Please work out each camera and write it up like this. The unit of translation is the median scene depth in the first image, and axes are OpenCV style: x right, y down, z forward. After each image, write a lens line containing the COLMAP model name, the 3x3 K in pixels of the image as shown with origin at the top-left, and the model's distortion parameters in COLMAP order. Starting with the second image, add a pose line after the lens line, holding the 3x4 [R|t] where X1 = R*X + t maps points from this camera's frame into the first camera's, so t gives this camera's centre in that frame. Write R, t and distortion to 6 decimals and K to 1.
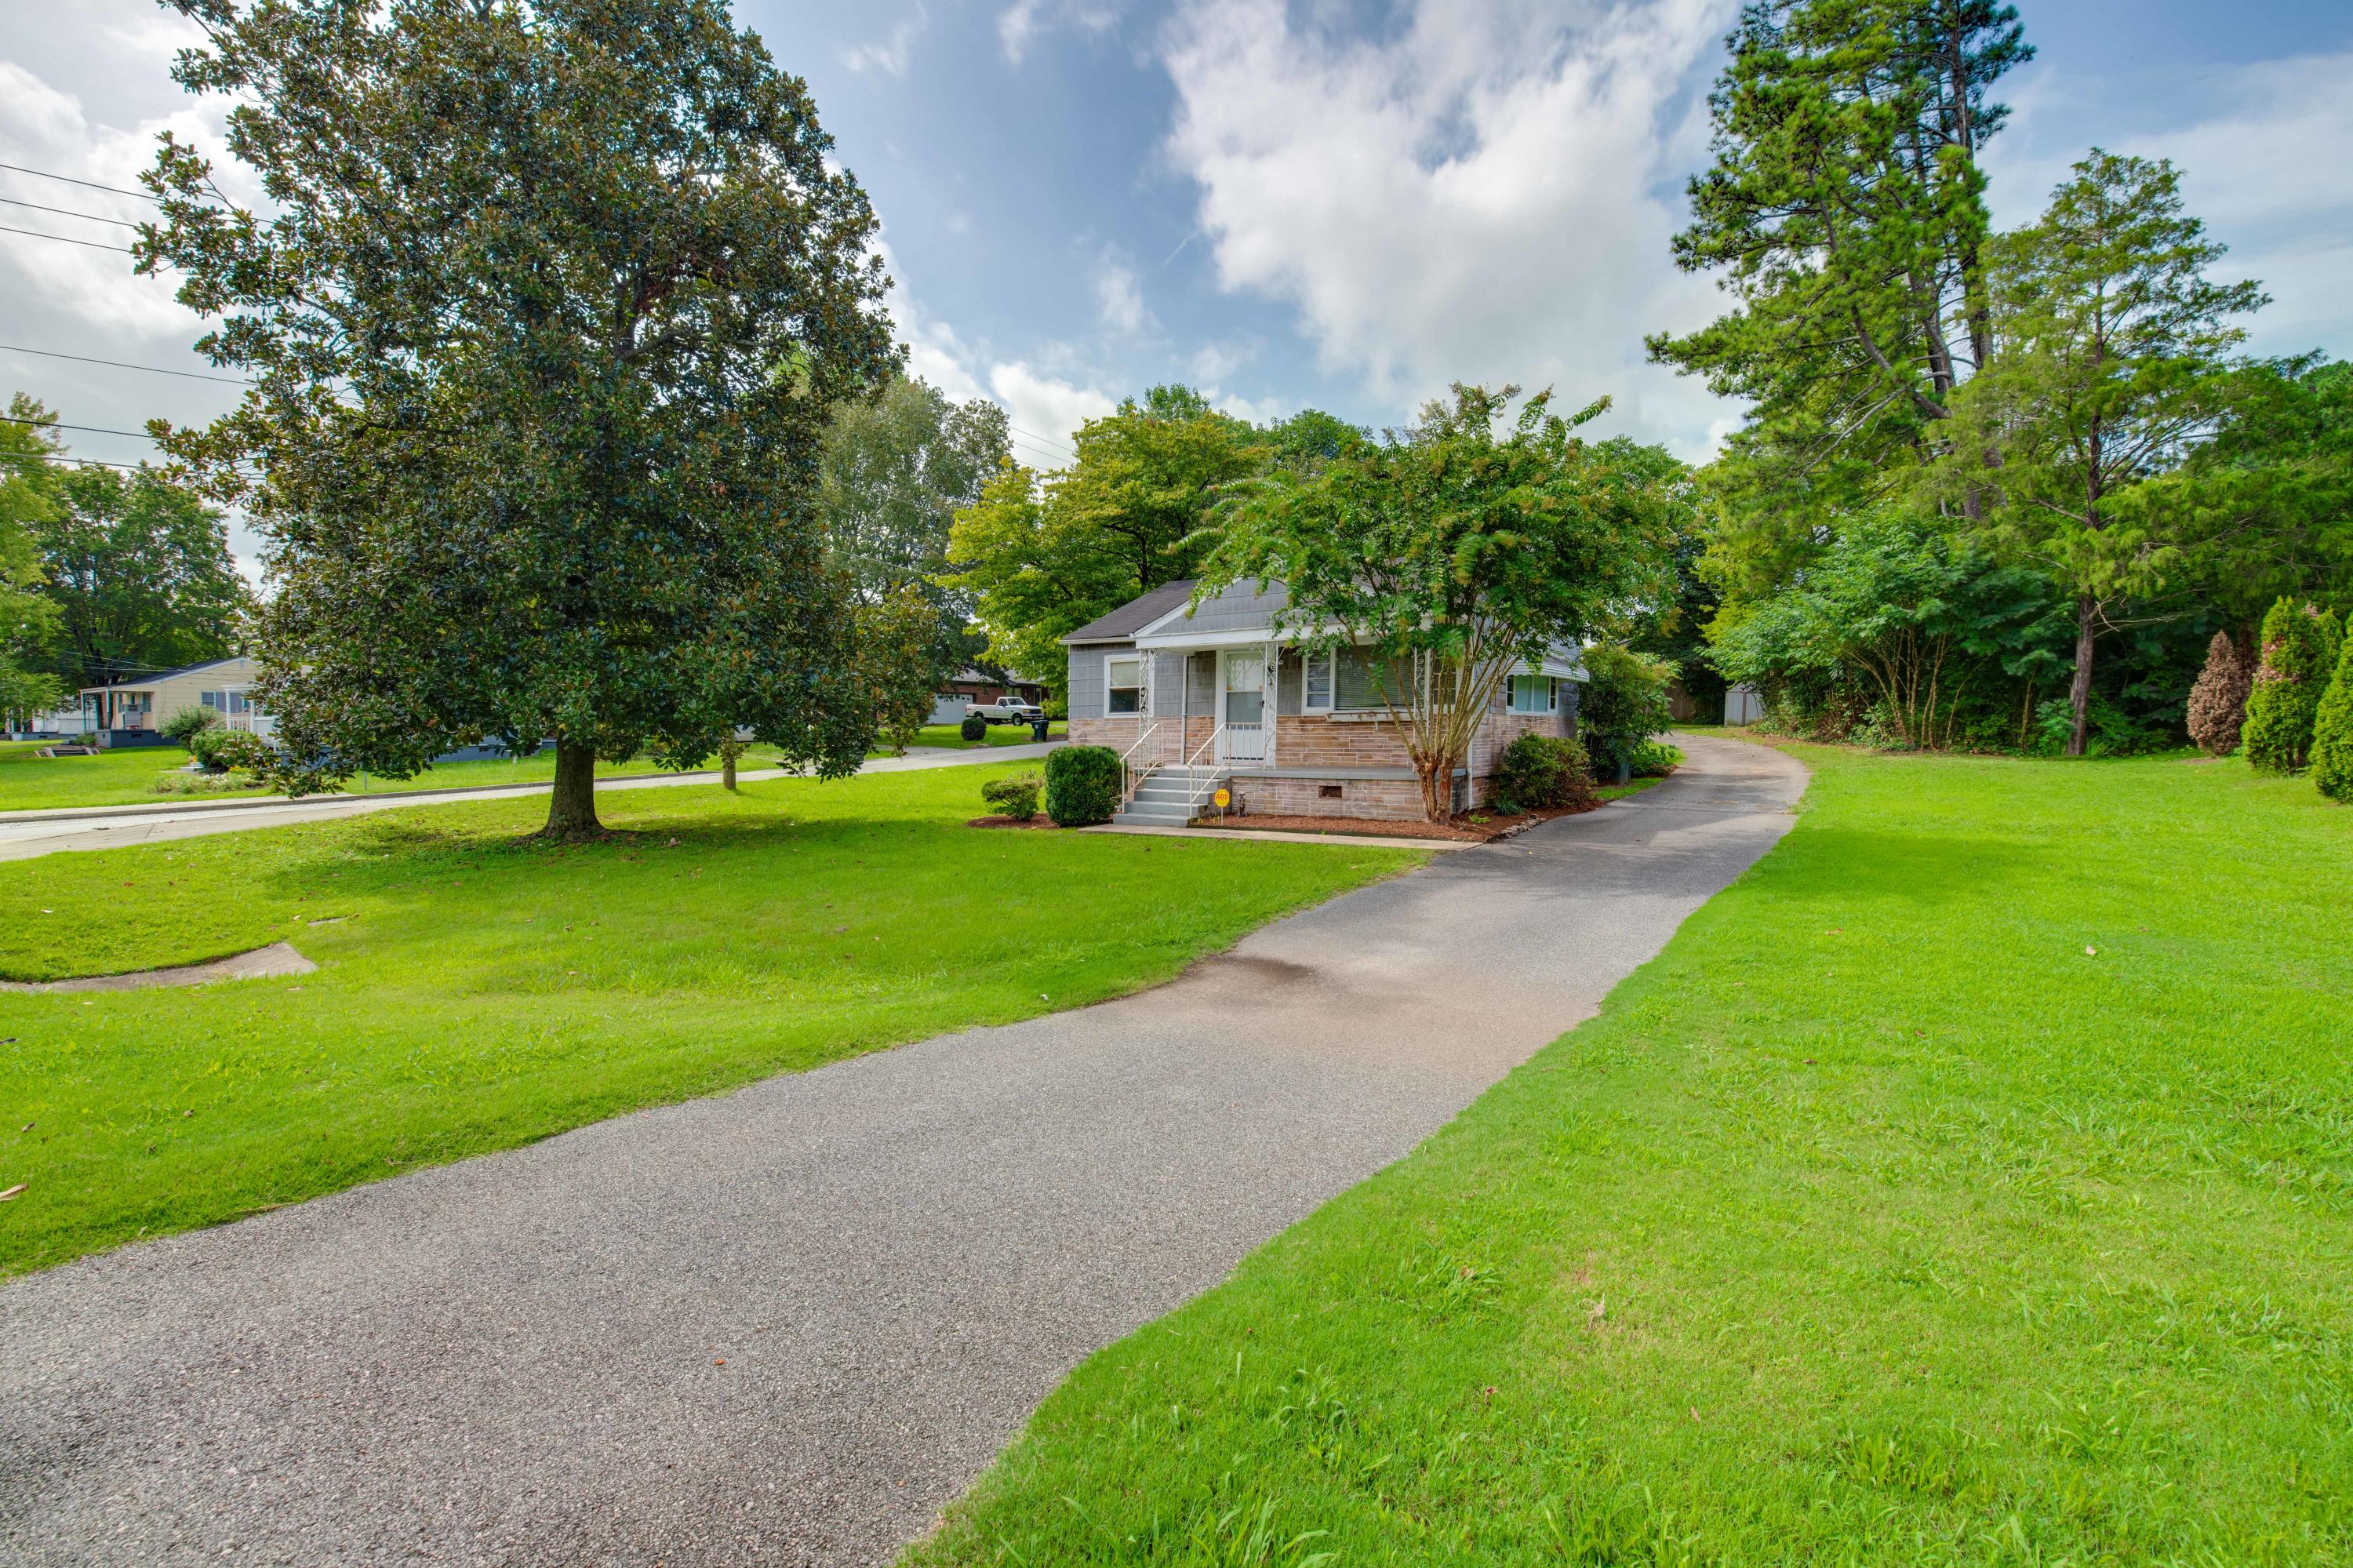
lens RADIAL K [[1017.8, 0, 1186.0], [0, 1017.8, 728.8], [0, 0, 1]] dist [0.004885, -0.000205]
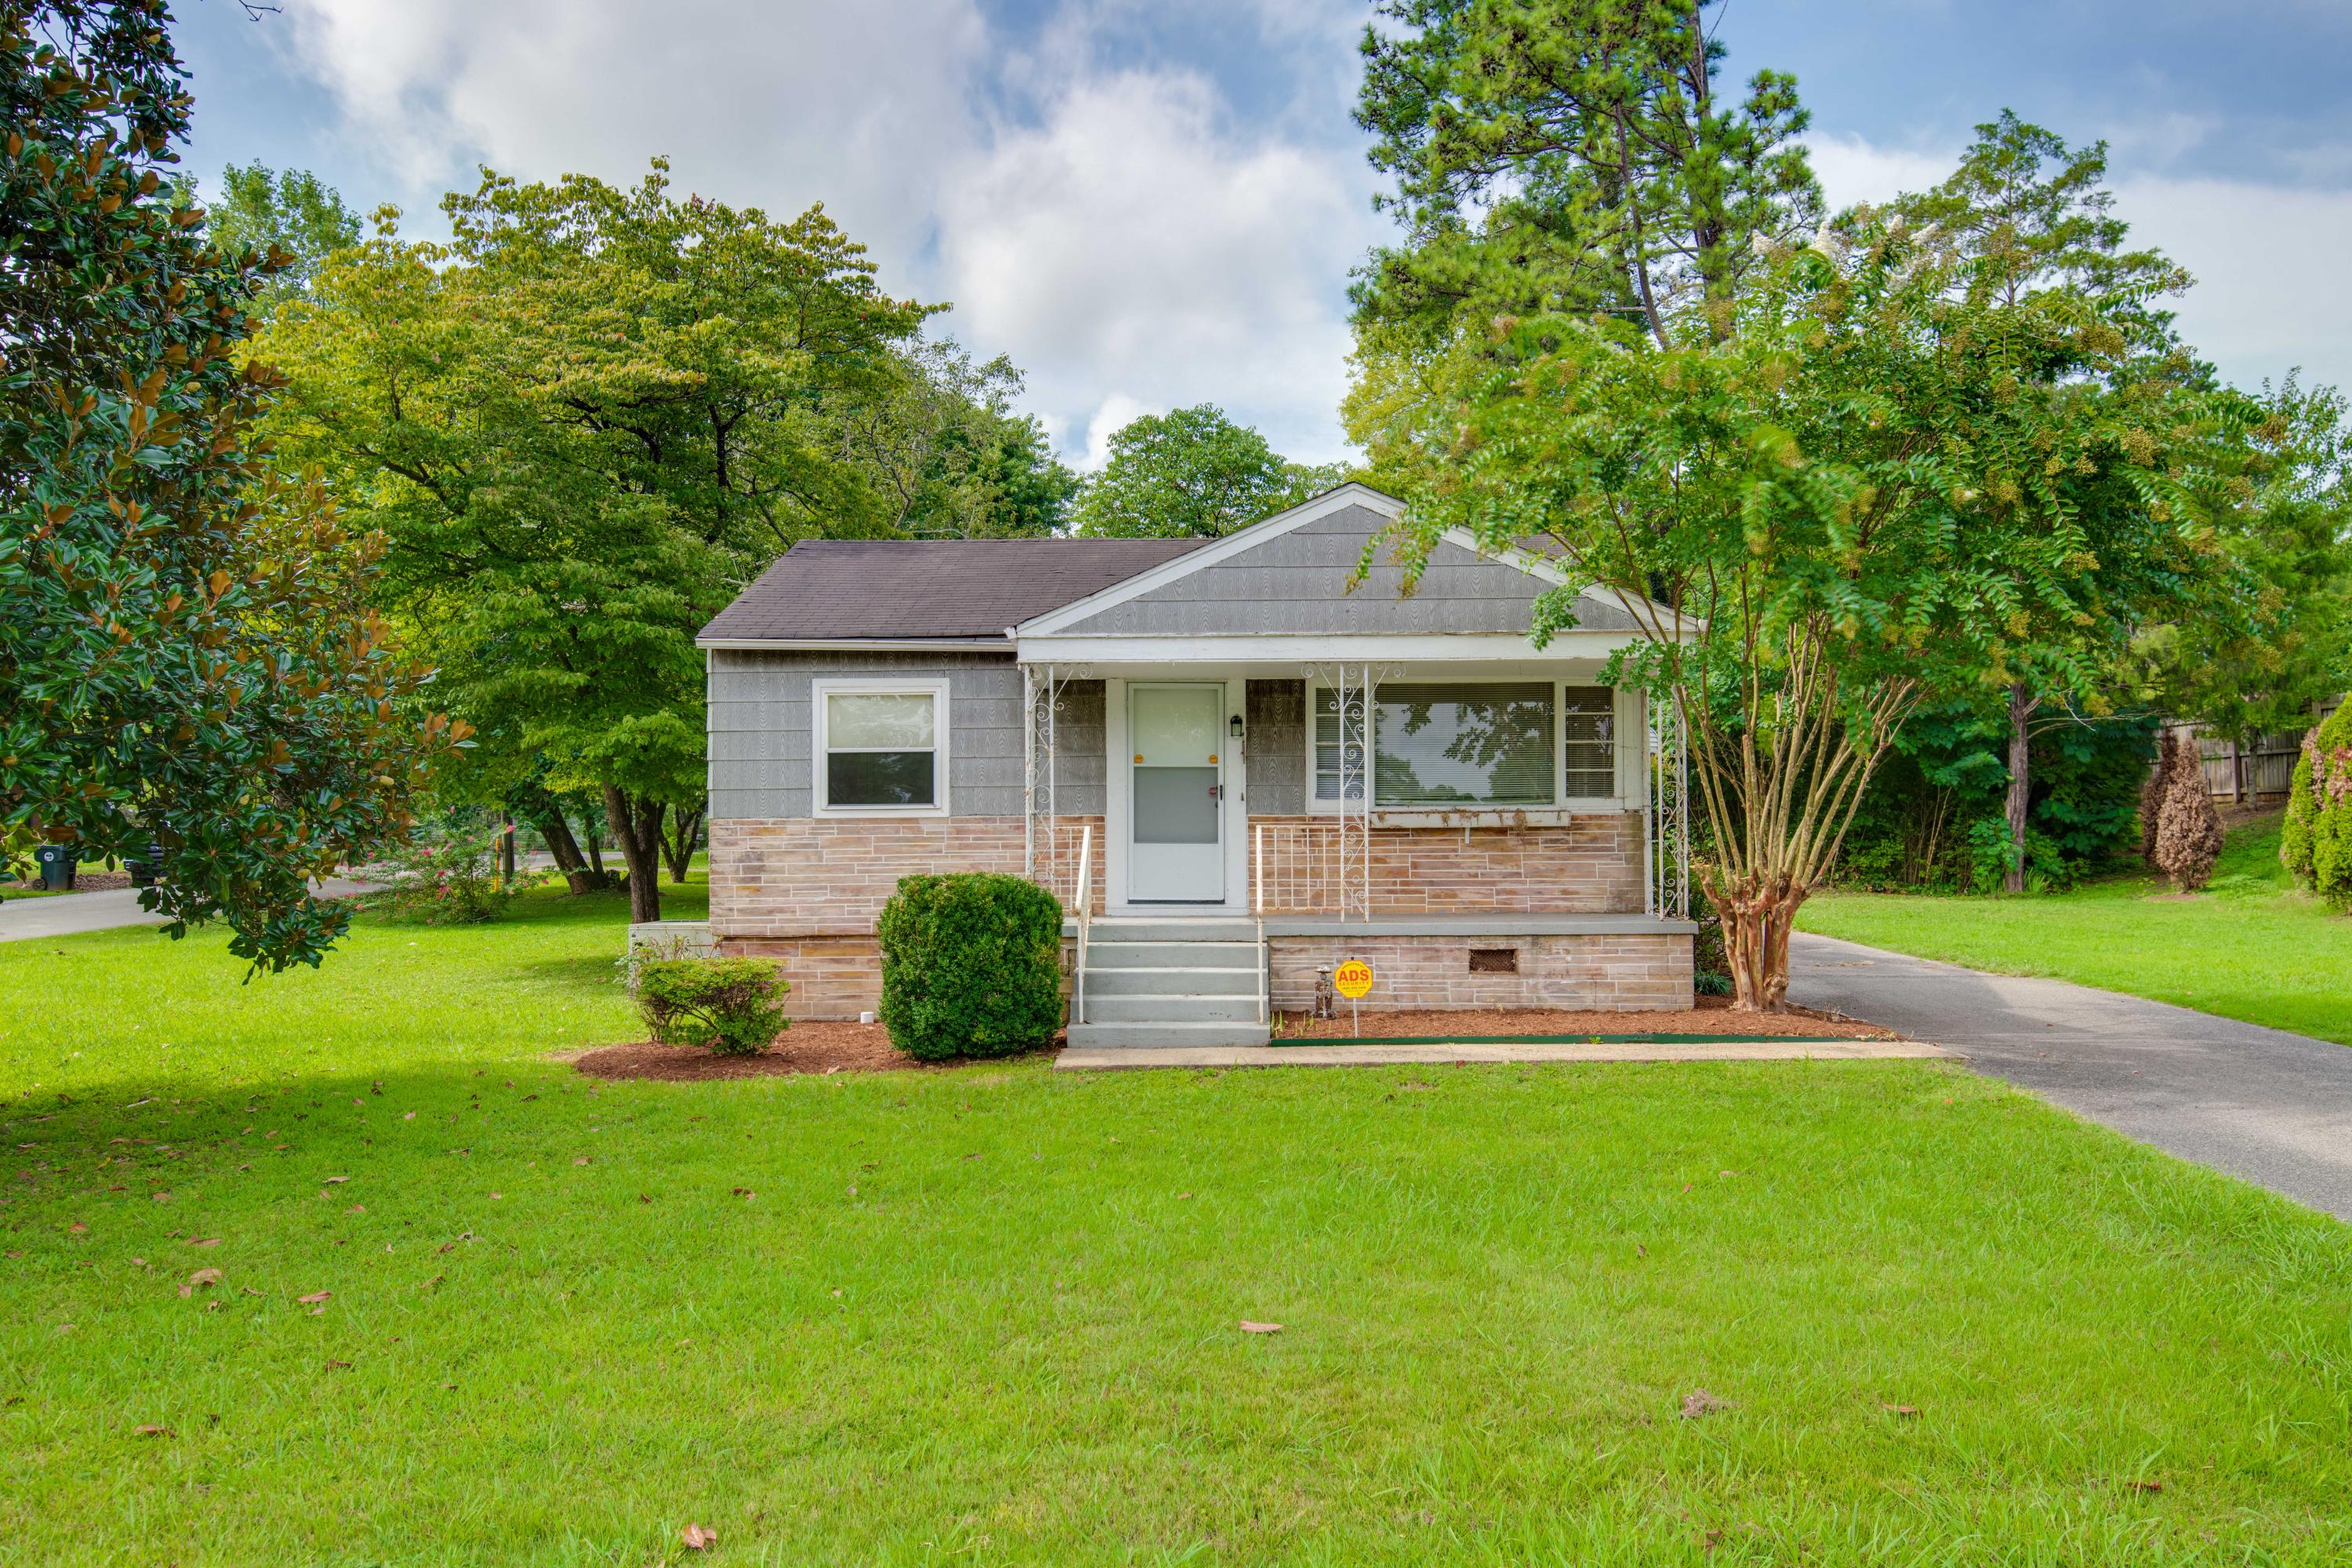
lens RADIAL K [[1691.0, 0, 1174.1], [0, 1691.0, 789.9], [0, 0, 1]] dist [0.041861, -0.000177]
pose [[0.837709, 0.028012, 0.545397, -0.388660], [-0.000616, 0.998731, -0.050350, 0.016156], [-0.546116, 0.041843, 0.836664, 0.316640]]
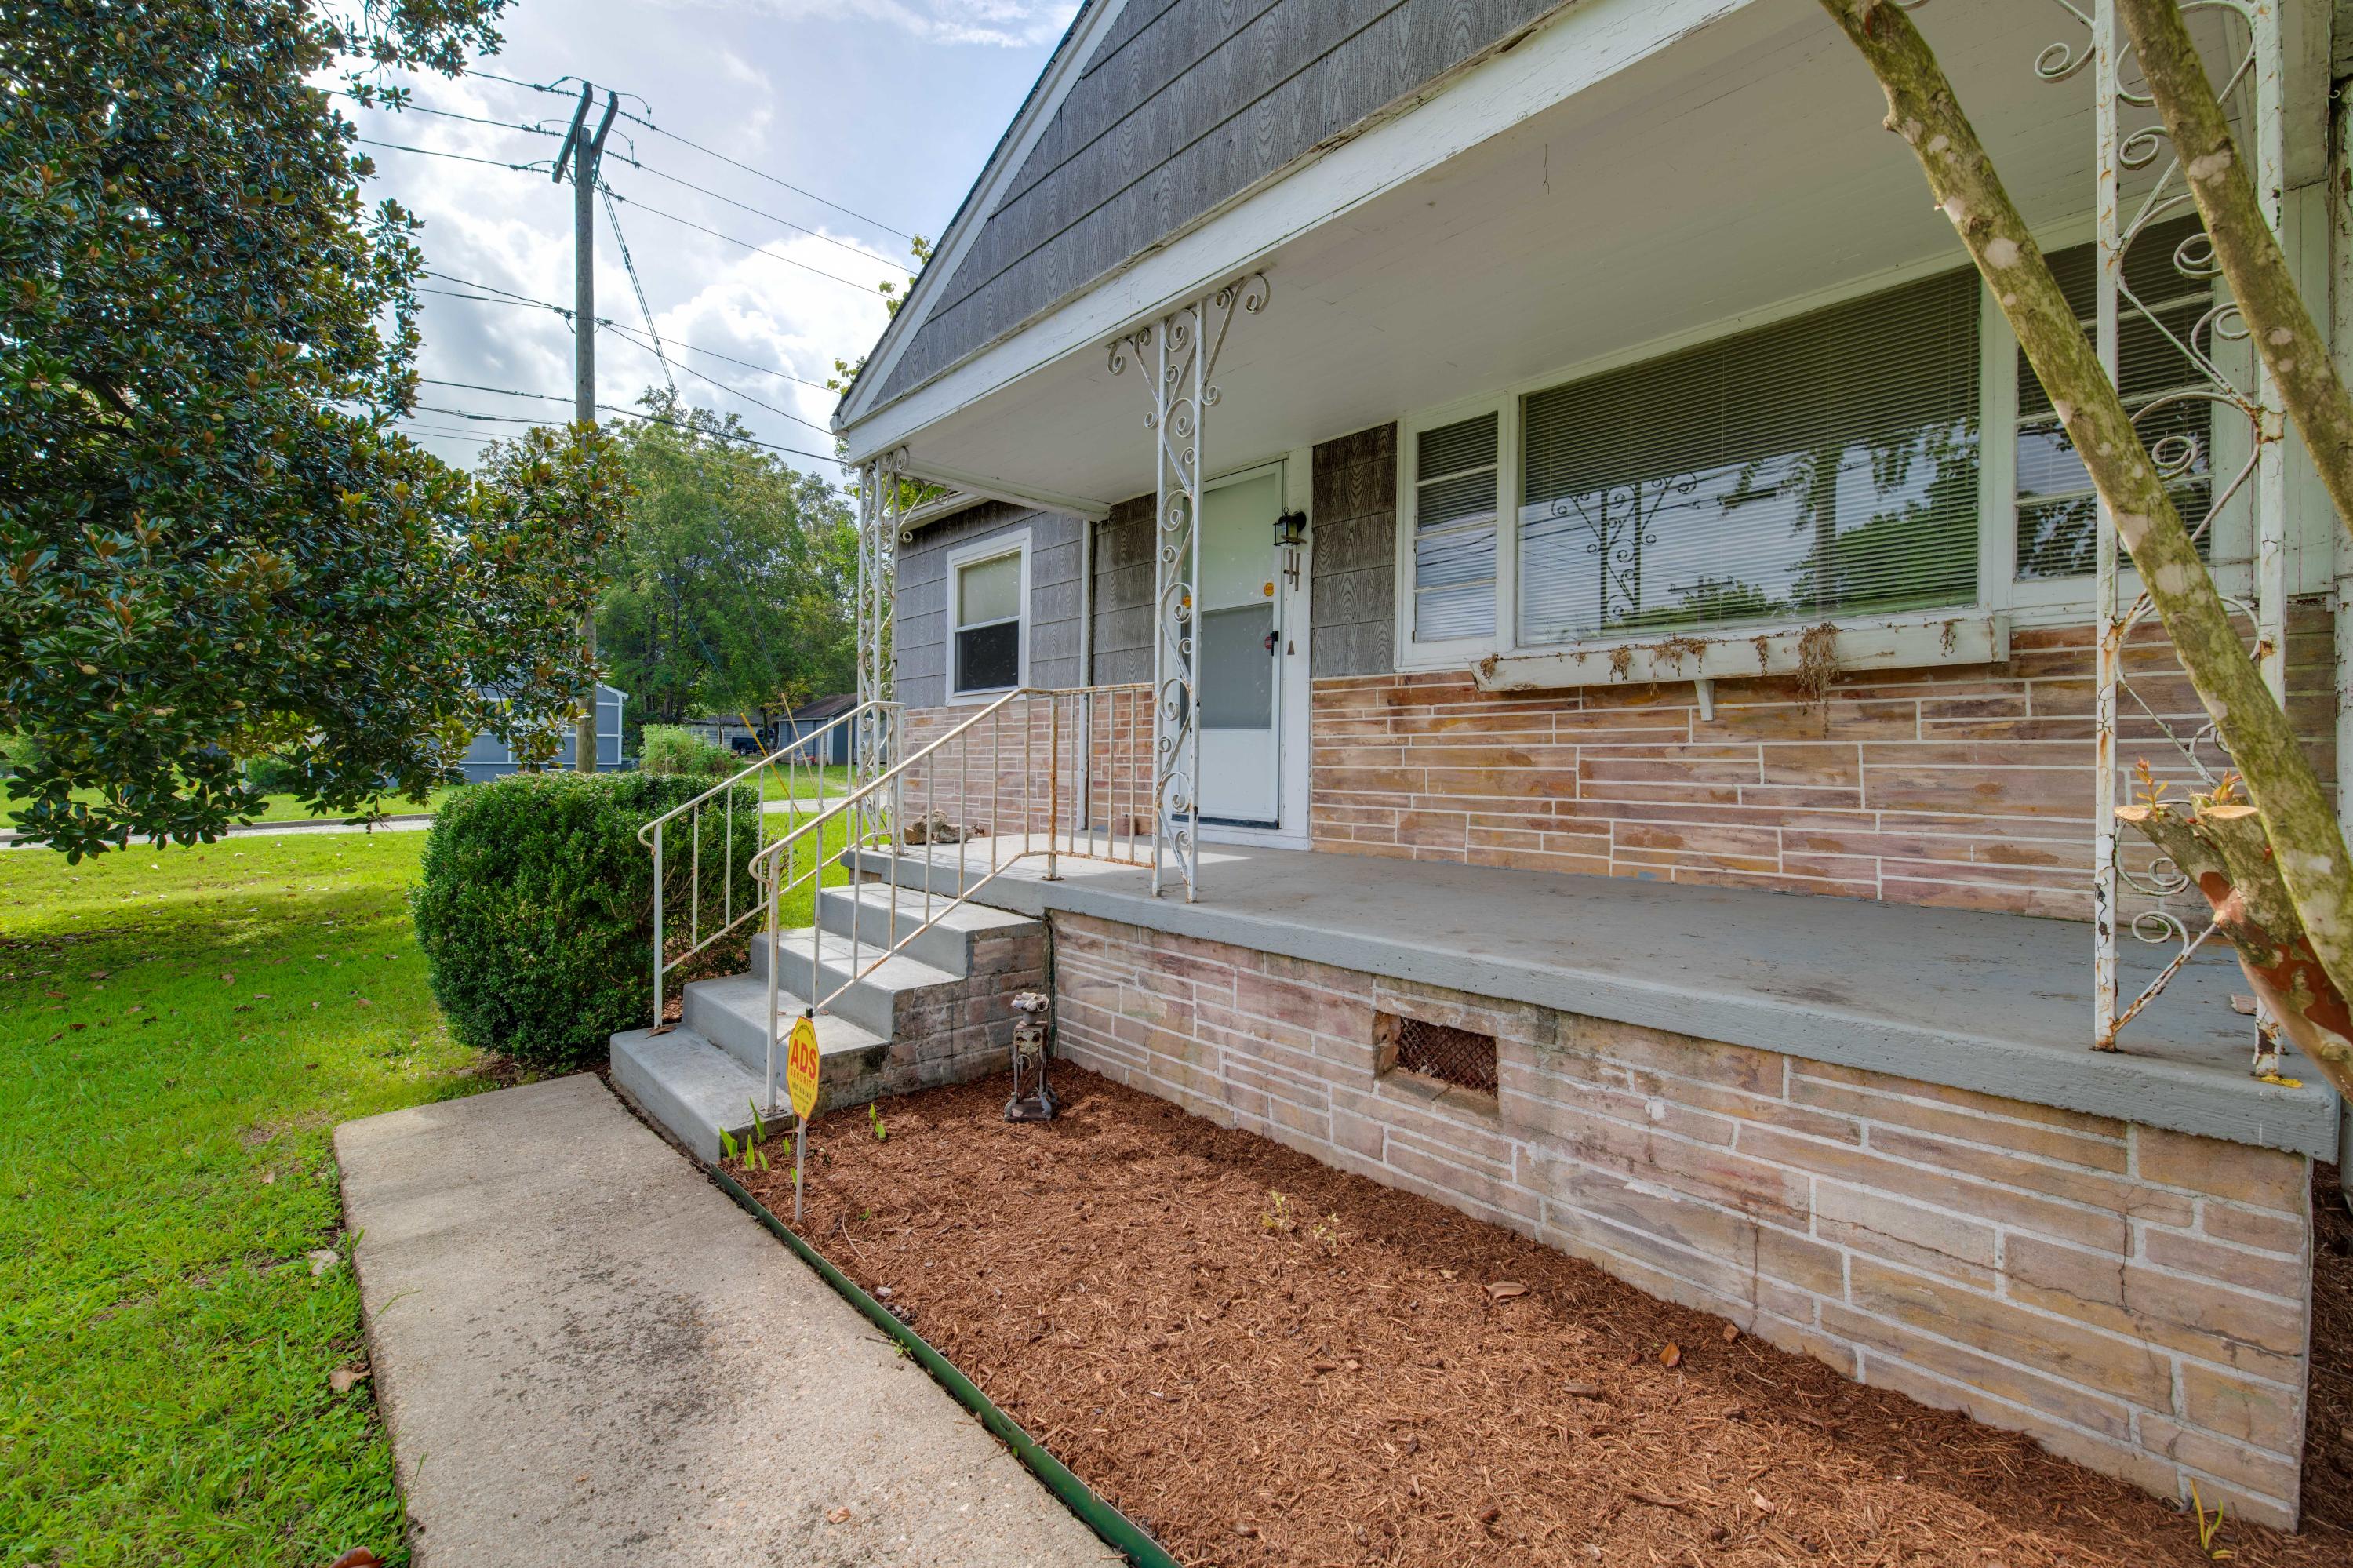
lens RADIAL K [[1017.8, 0, 1144.5], [0, 1017.8, 737.2], [0, 0, 1]] dist [0.004885, -0.000205]
pose [[0.959871, 0.000574, -0.280441, 0.121317], [-0.003558, 0.999942, -0.010131, 0.006813], [0.280419, 0.010722, 0.959818, 0.691983]]
